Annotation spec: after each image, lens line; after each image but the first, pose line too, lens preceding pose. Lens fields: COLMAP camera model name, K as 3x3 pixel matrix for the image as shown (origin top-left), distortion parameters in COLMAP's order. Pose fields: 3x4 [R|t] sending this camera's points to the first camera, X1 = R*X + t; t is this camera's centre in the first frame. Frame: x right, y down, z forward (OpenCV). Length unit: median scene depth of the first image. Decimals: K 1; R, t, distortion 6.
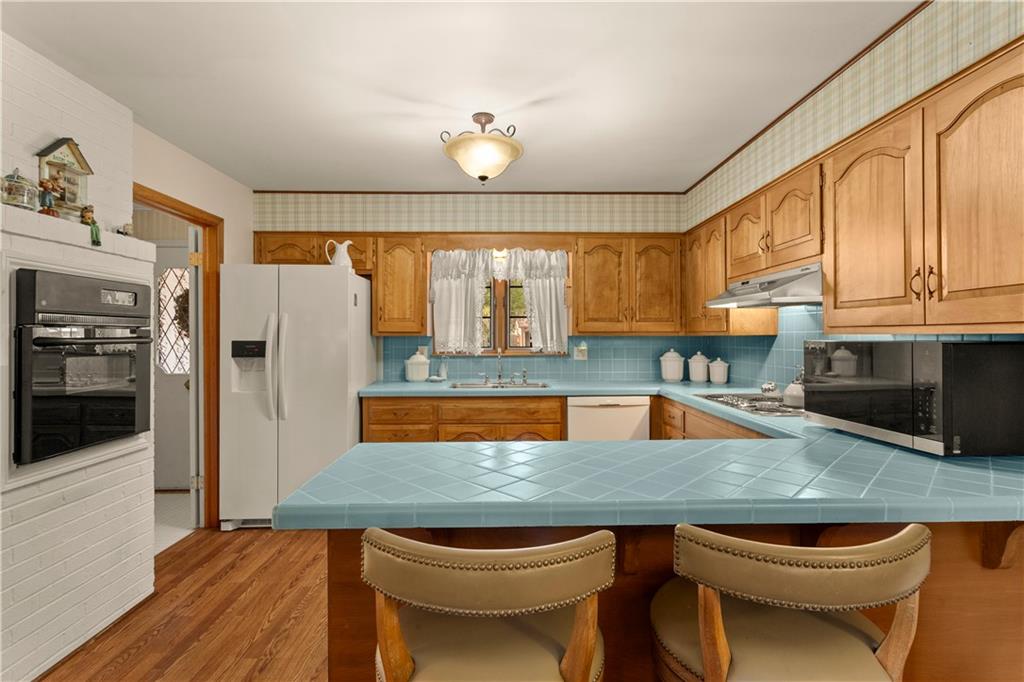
lens RADIAL K [[490.5, 0, 516.3], [0, 490.5, 335.6], [0, 0, 1]] dist [-0.001553, 0.000267]
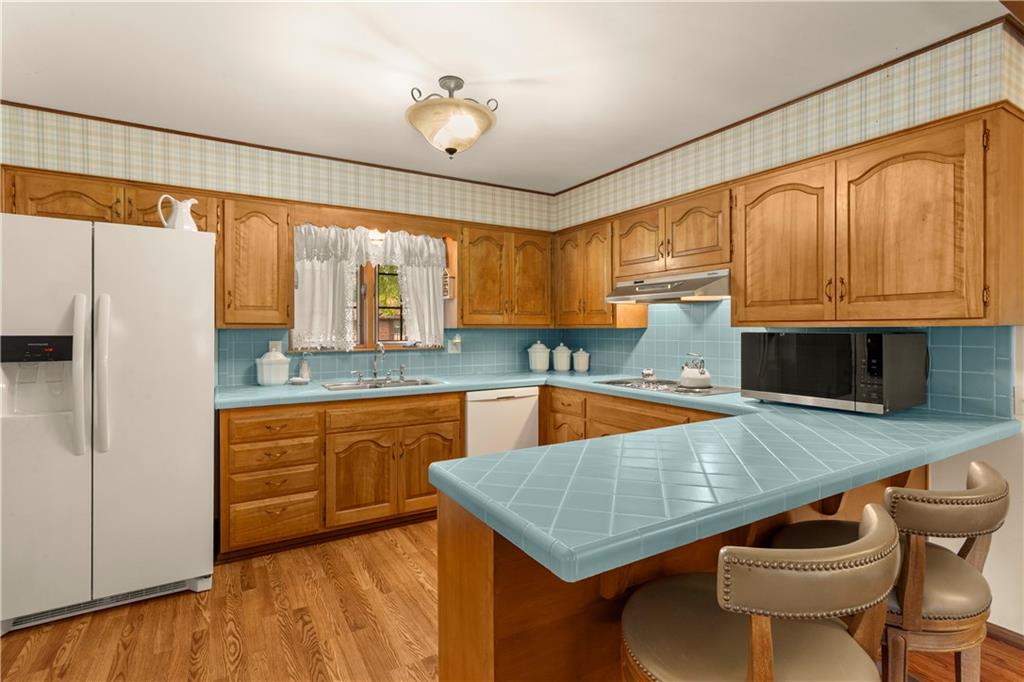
lens RADIAL K [[492.7, 0, 514.1], [0, 492.7, 332.3], [0, 0, 1]] dist [0.000169, 0.000365]
pose [[0.868690, -0.003188, 0.495346, -0.270075], [-0.000747, 0.999970, 0.007745, 0.000617], [-0.495356, -0.007098, 0.868661, 0.109764]]
